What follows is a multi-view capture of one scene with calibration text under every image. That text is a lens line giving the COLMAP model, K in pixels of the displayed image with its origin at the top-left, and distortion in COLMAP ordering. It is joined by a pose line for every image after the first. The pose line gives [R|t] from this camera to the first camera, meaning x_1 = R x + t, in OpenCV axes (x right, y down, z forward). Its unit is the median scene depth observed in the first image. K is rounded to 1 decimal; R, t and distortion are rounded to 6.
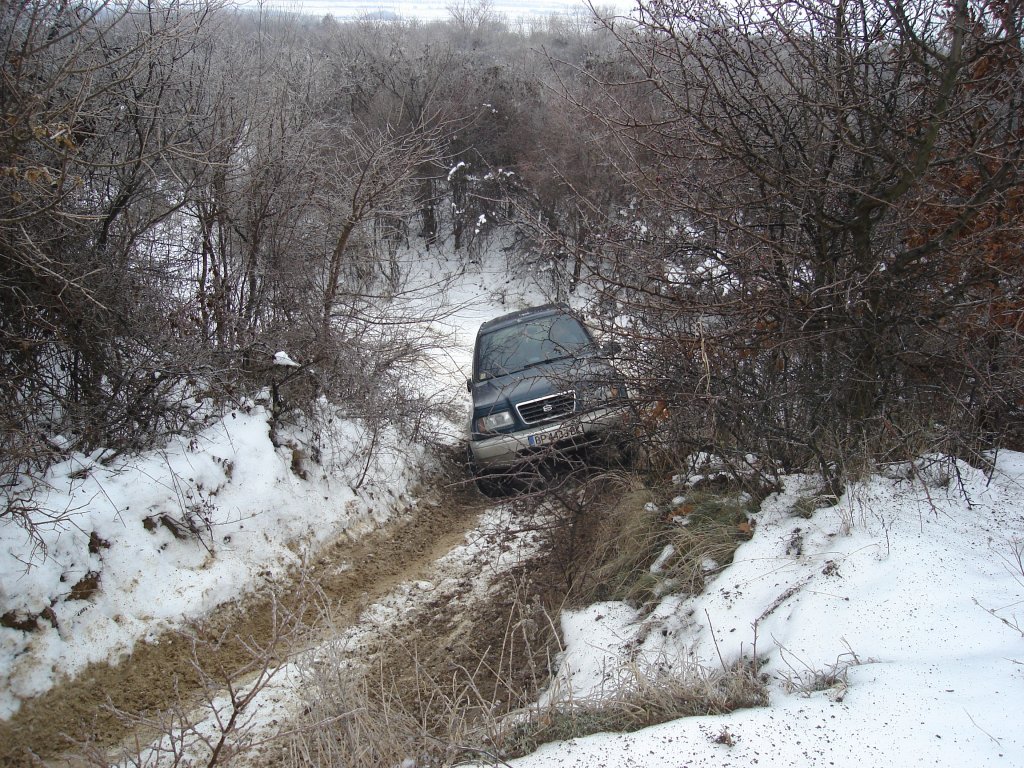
lens RADIAL K [[954.3, 0, 512.0], [0, 954.3, 384.0], [0, 0, 1]] dist [-0.205573, 0.195943]
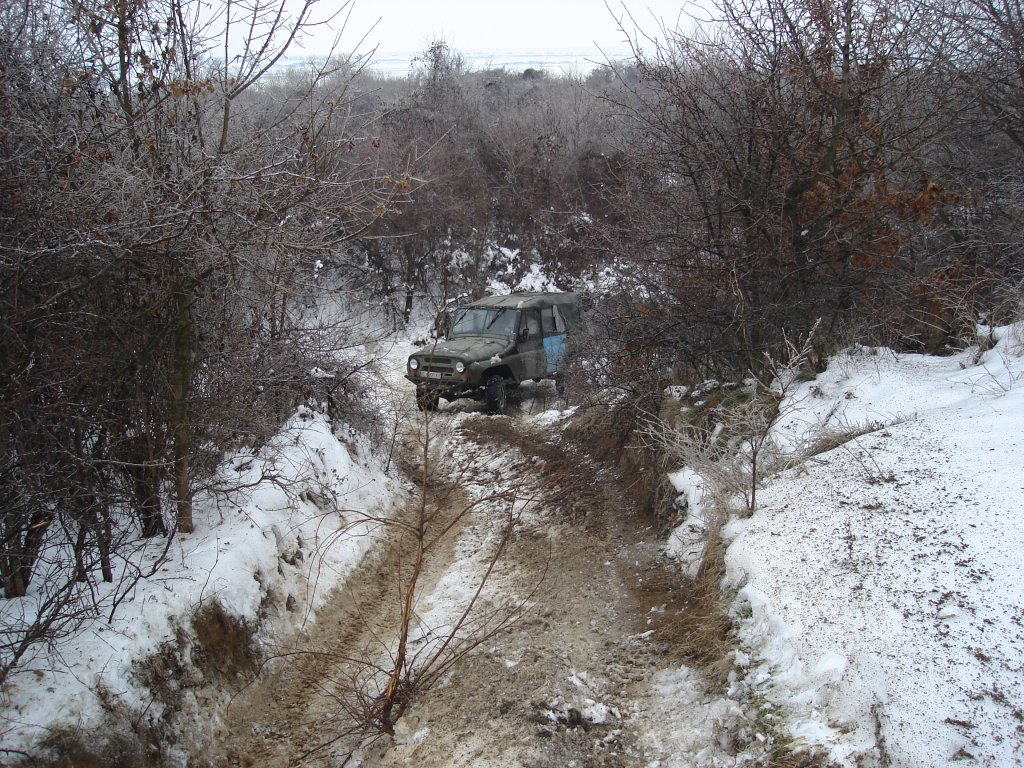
lens RADIAL K [[954.3, 0, 512.0], [0, 954.3, 384.0], [0, 0, 1]] dist [-0.205573, 0.195943]
pose [[0.956262, -0.149234, 0.251580, -0.289547], [0.159799, 0.986905, -0.021978, 0.049596], [-0.245005, 0.061219, 0.967587, -0.218148]]
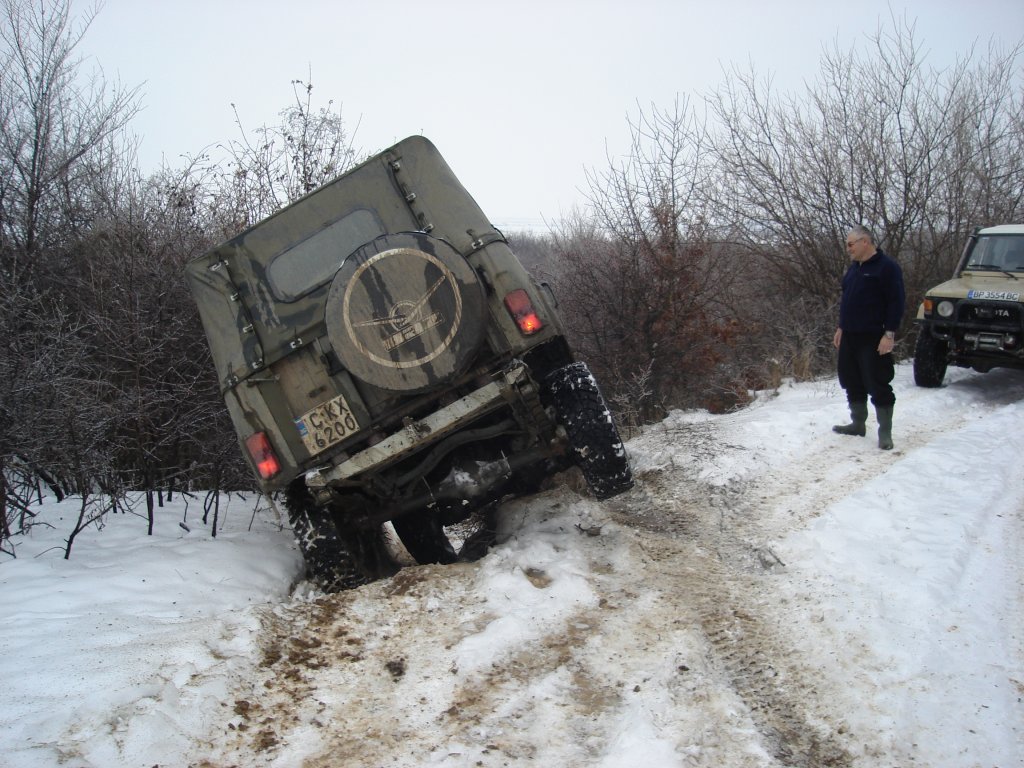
lens RADIAL K [[954.3, 0, 512.0], [0, 954.3, 384.0], [0, 0, 1]] dist [-0.205573, 0.195943]
pose [[0.912543, -0.101265, 0.396246, -0.626812], [0.180596, 0.969059, -0.168253, 0.216810], [-0.366948, 0.225099, 0.902596, -0.759549]]
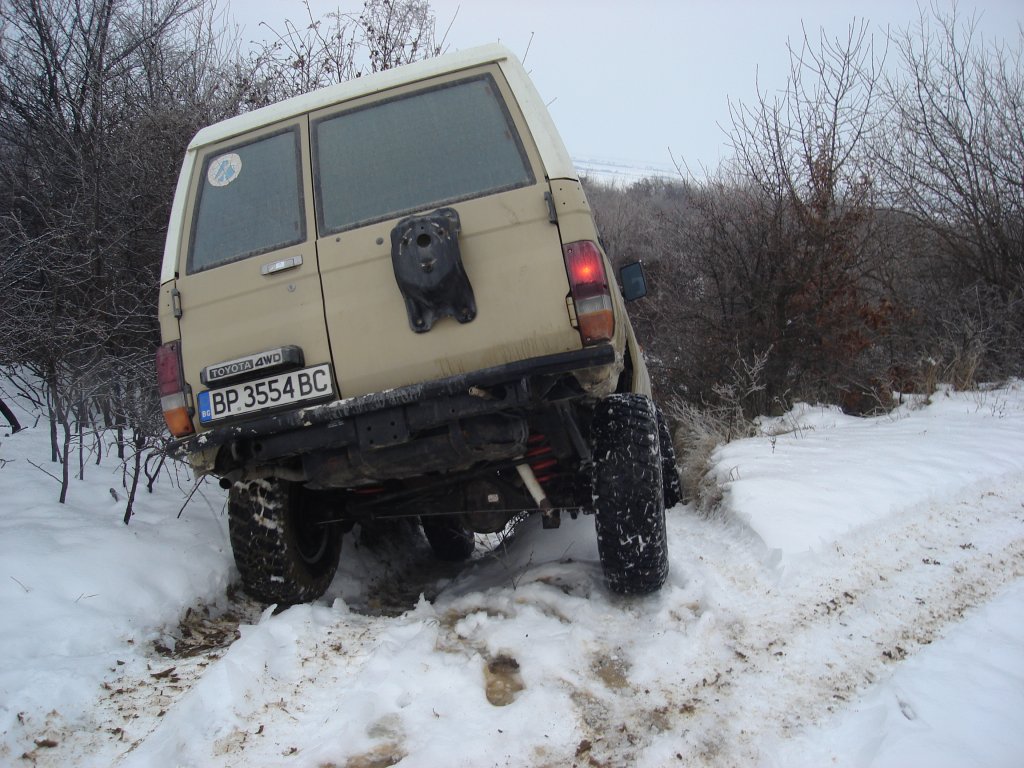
lens RADIAL K [[954.3, 0, 512.0], [0, 954.3, 384.0], [0, 0, 1]] dist [-0.205573, 0.195943]
pose [[0.968279, -0.004925, 0.249823, -0.475612], [0.036725, 0.991753, -0.122791, 0.162917], [-0.247158, 0.128071, 0.960474, -0.581898]]
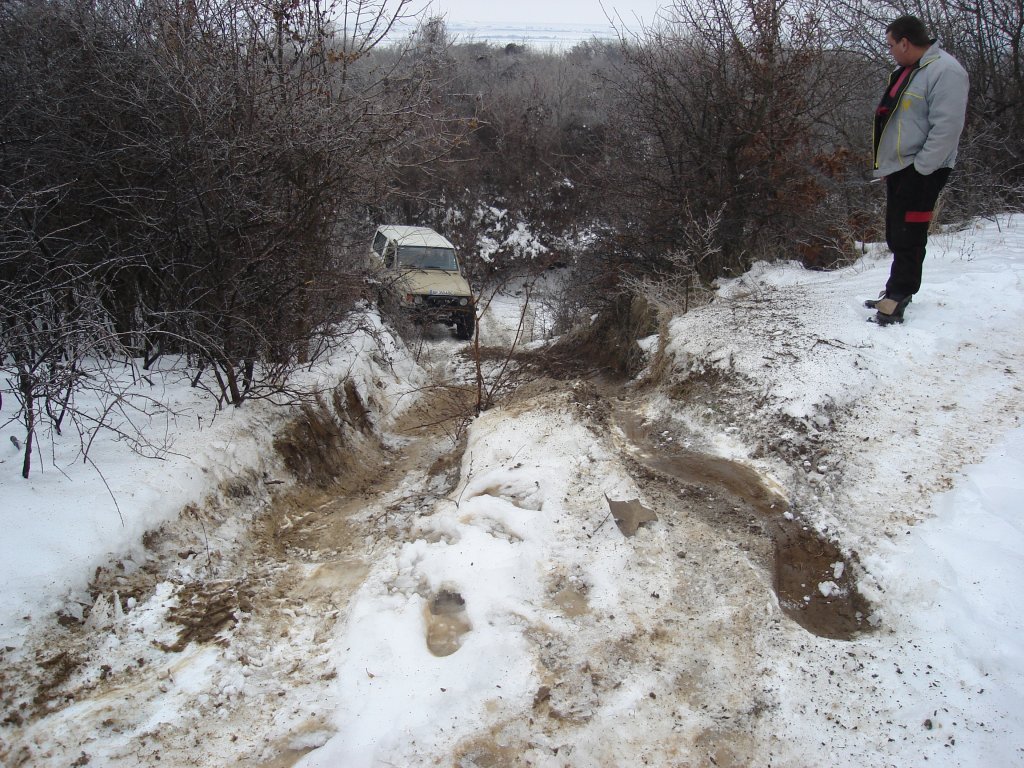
lens RADIAL K [[954.3, 0, 512.0], [0, 954.3, 384.0], [0, 0, 1]] dist [-0.205573, 0.195943]
pose [[0.951426, -0.131170, 0.278537, -0.442857], [0.134108, 0.990930, 0.008567, 0.151295], [-0.277134, 0.029203, 0.960387, -0.527550]]
